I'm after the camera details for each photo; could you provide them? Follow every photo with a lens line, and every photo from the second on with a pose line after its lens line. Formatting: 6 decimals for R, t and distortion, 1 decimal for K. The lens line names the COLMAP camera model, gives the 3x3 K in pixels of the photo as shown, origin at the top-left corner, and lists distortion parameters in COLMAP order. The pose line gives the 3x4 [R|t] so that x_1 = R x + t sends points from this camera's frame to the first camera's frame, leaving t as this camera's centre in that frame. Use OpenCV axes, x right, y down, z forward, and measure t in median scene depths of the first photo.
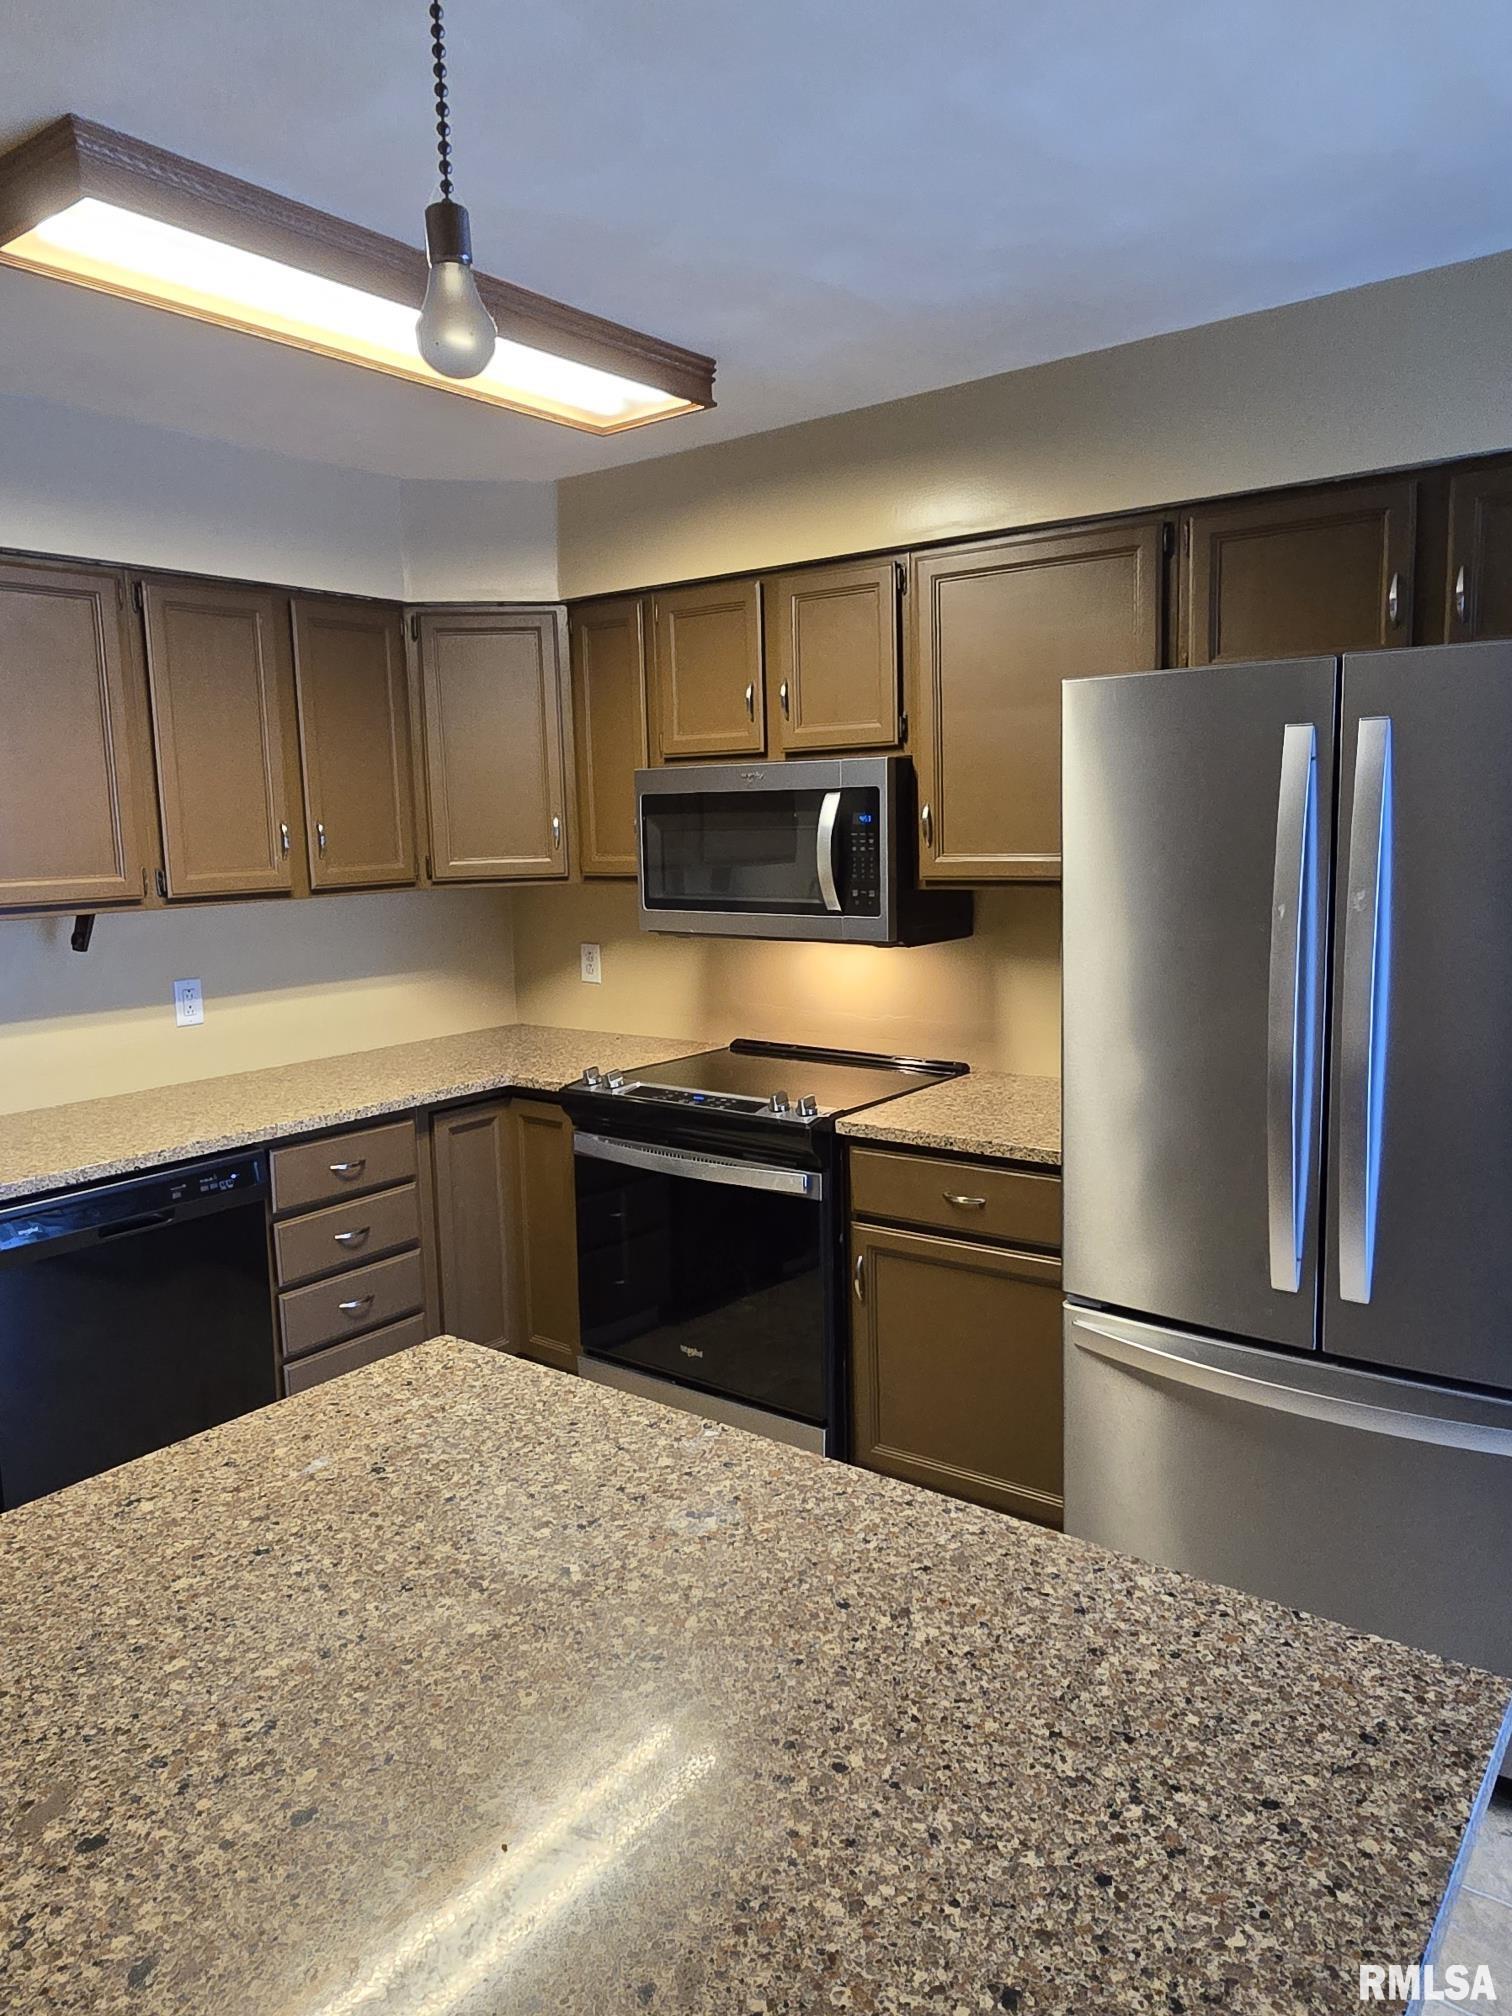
lens RADIAL K [[1385.1, 0, 752.1], [0, 1385.1, 1004.2], [0, 0, 1]] dist [0.004545, -0.002656]
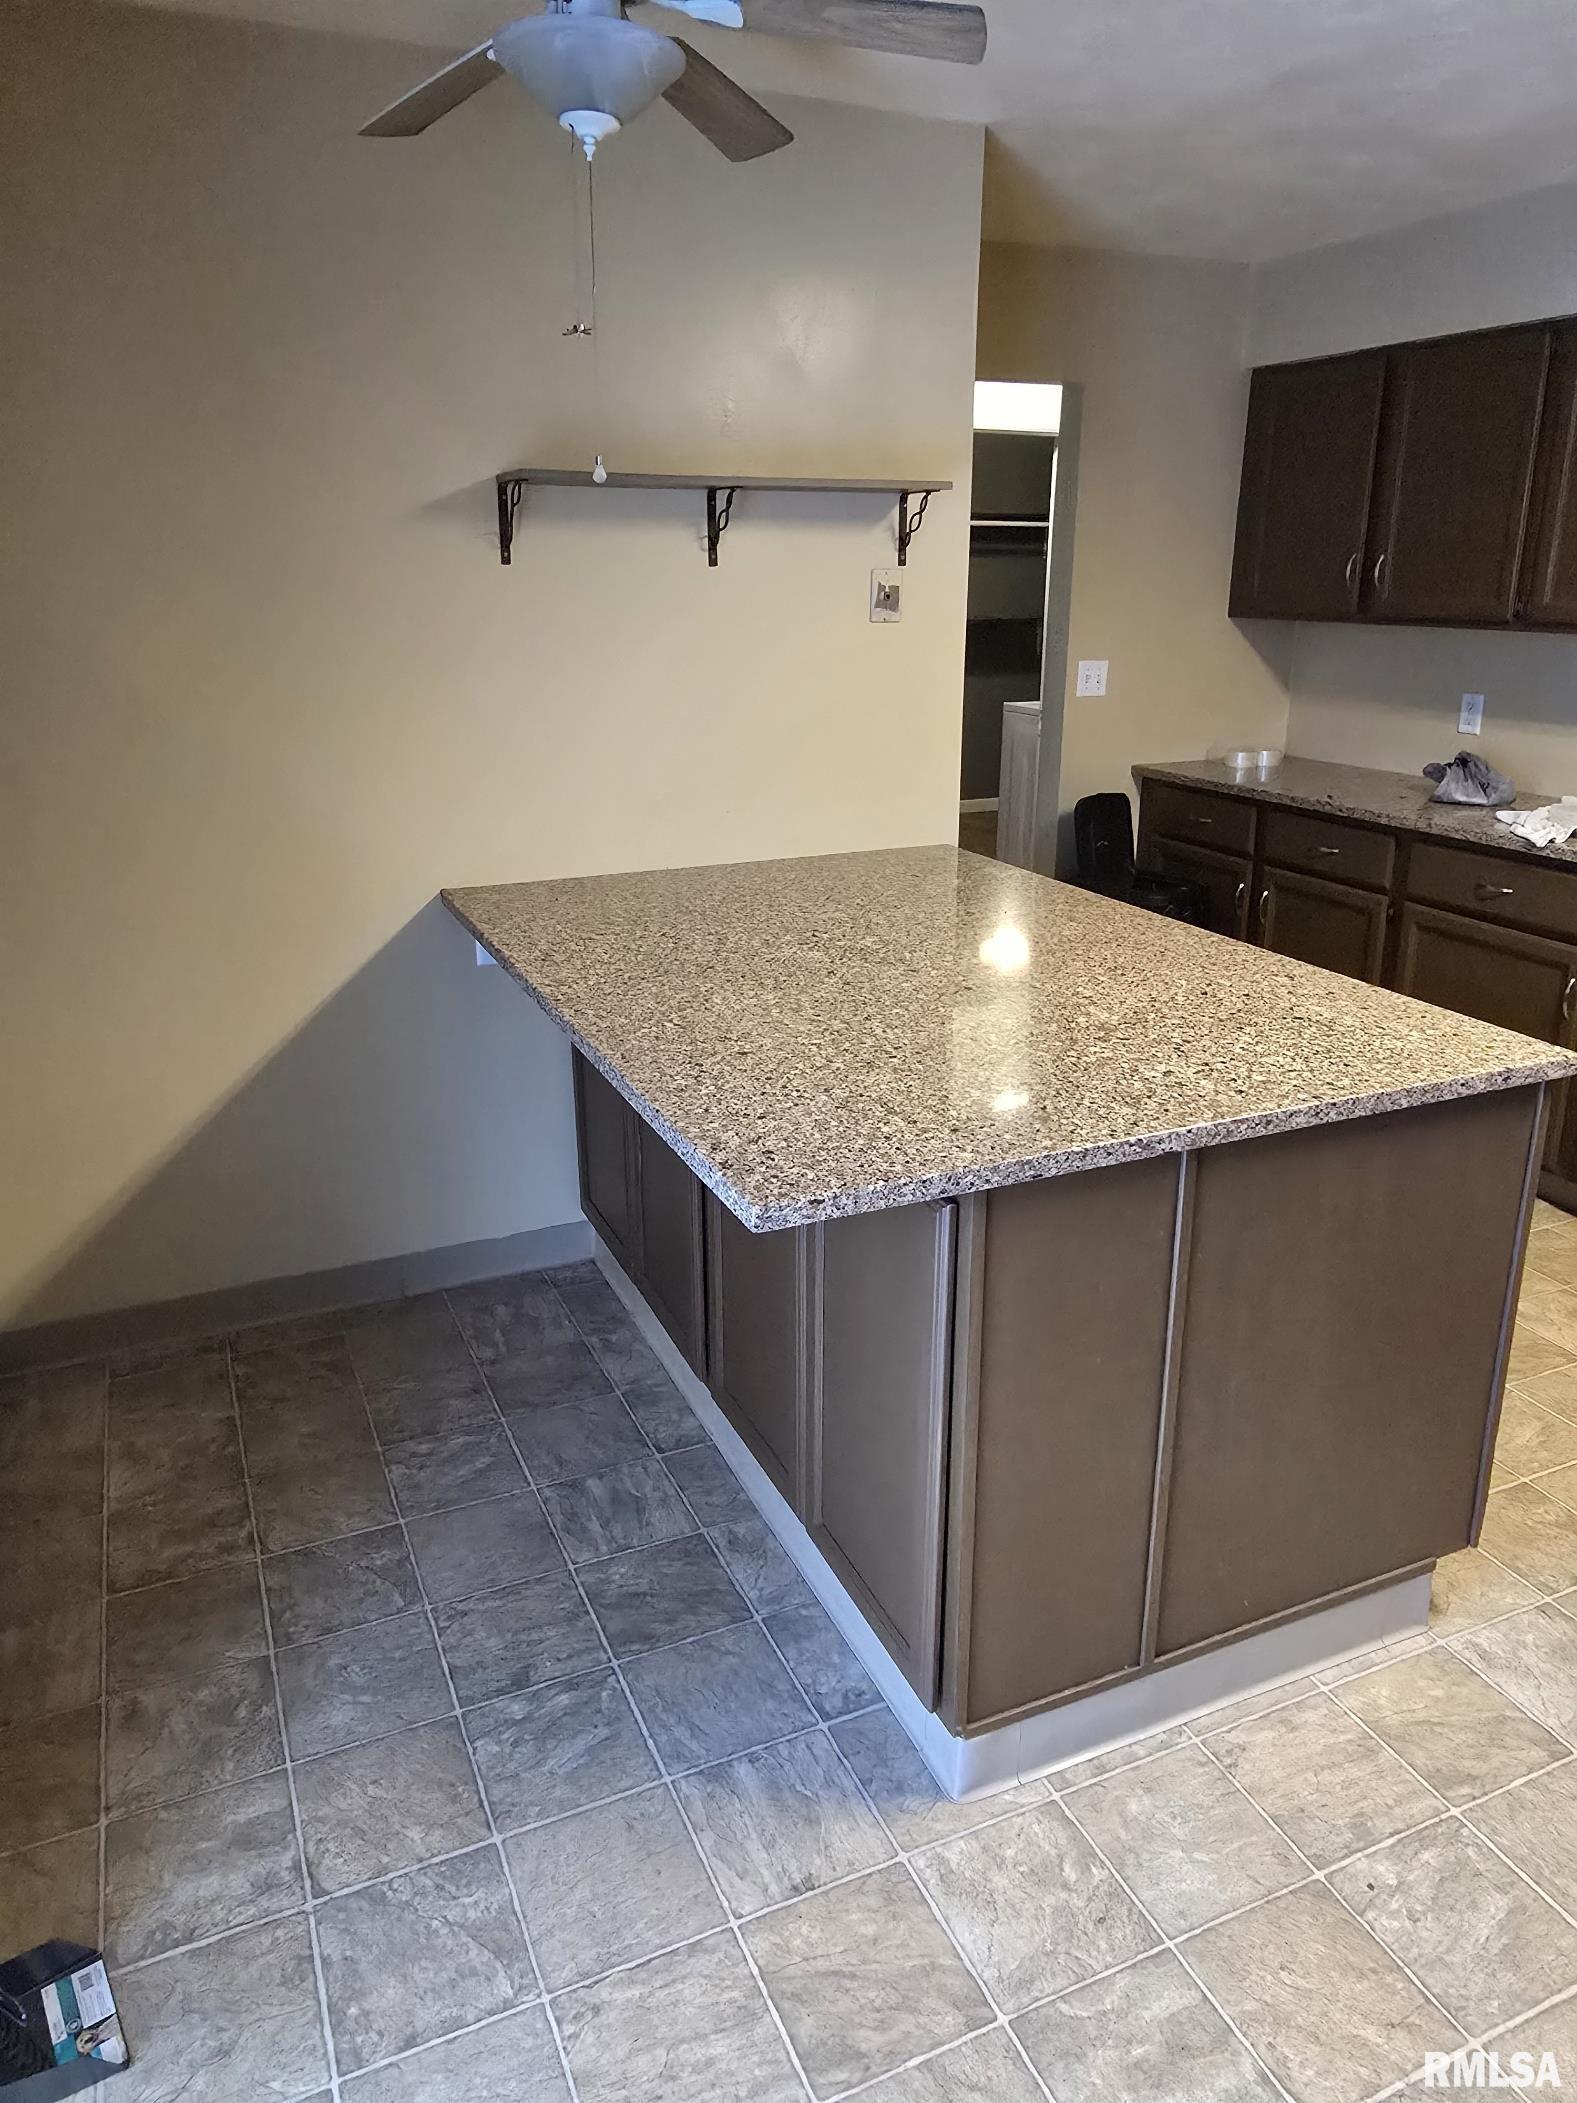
lens RADIAL K [[1444.9, 0, 793.5], [0, 1444.9, 1046.9], [0, 0, 1]] dist [0.004545, -0.002656]
pose [[-0.485978, 0.299910, -0.820902, 1.348329], [-0.107055, 0.911777, 0.396487, -0.196445], [0.867390, 0.280565, -0.410996, 1.274496]]
